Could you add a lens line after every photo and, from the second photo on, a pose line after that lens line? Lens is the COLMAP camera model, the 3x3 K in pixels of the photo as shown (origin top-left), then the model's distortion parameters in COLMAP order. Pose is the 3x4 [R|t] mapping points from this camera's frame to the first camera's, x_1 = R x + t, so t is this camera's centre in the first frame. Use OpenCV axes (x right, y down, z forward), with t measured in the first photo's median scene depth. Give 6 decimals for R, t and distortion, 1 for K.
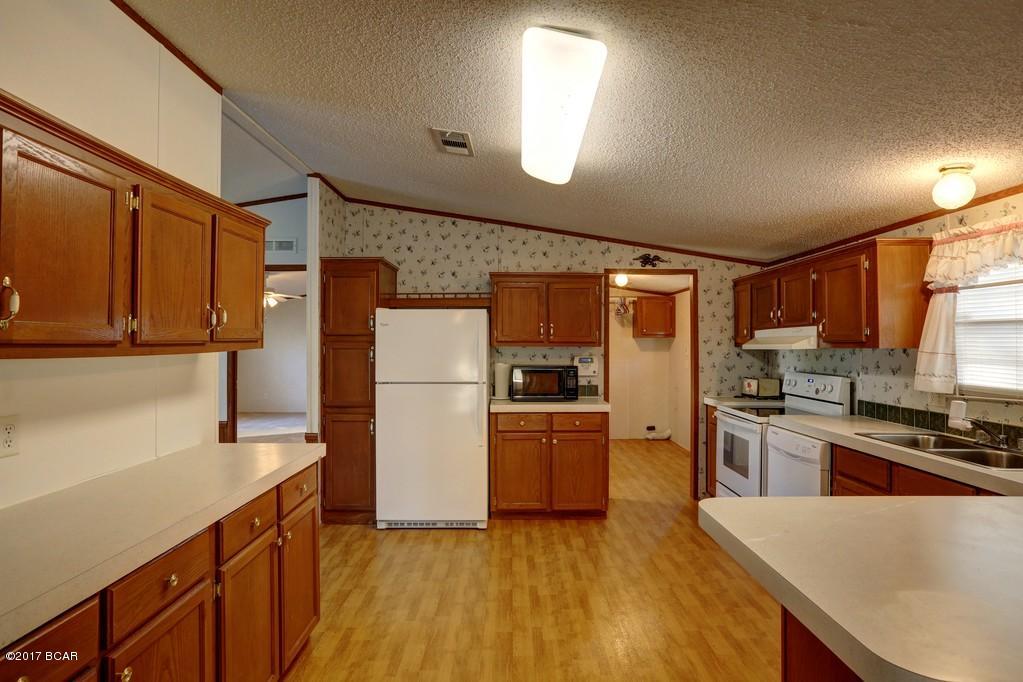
lens RADIAL K [[532.9, 0, 507.2], [0, 532.9, 339.4], [0, 0, 1]] dist [-0.038652, 0.018023]
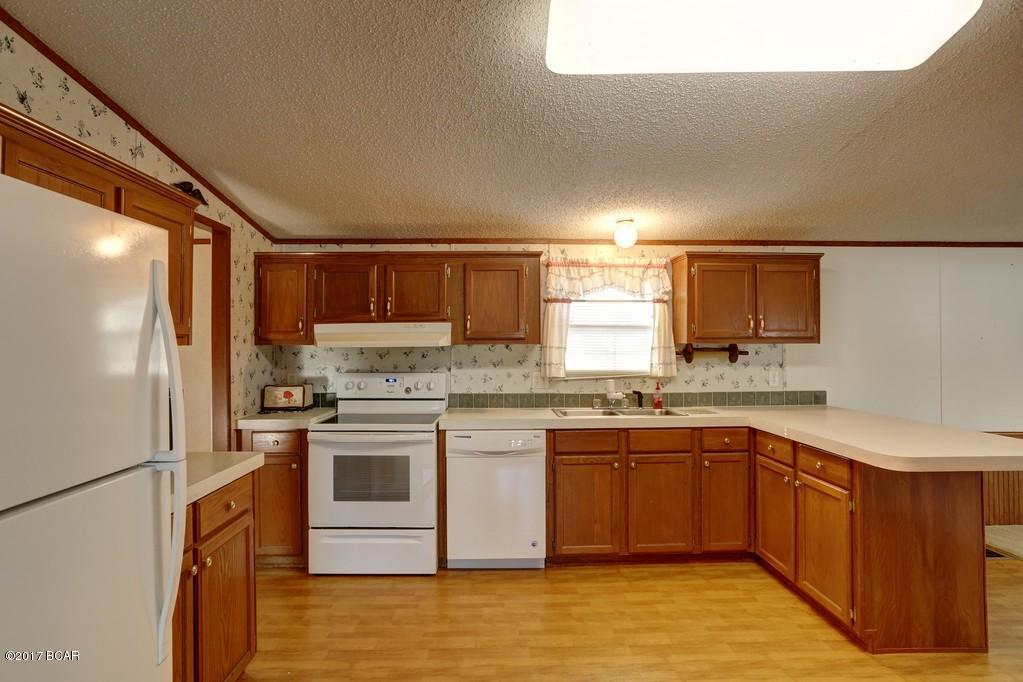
lens RADIAL K [[532.9, 0, 505.8], [0, 532.9, 344.4], [0, 0, 1]] dist [-0.038652, 0.018023]
pose [[-0.011246, 0.003417, 0.999931, -0.365255], [-0.005155, 0.999981, -0.003475, 0.016524], [-0.999923, -0.005194, -0.011228, 0.796563]]
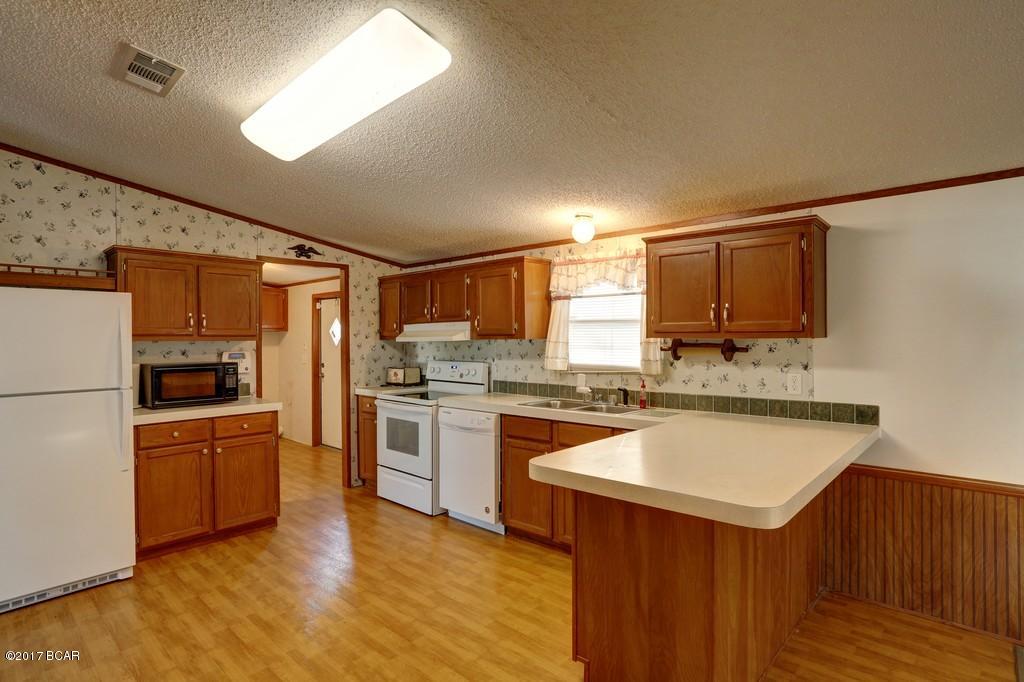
lens RADIAL K [[533.4, 0, 508.8], [0, 533.4, 340.6], [0, 0, 1]] dist [-0.038652, 0.018023]
pose [[0.680628, -0.008848, 0.732576, -0.226268], [0.000117, 0.999928, 0.011969, 0.003165], [-0.732630, -0.008061, 0.680580, 0.080438]]
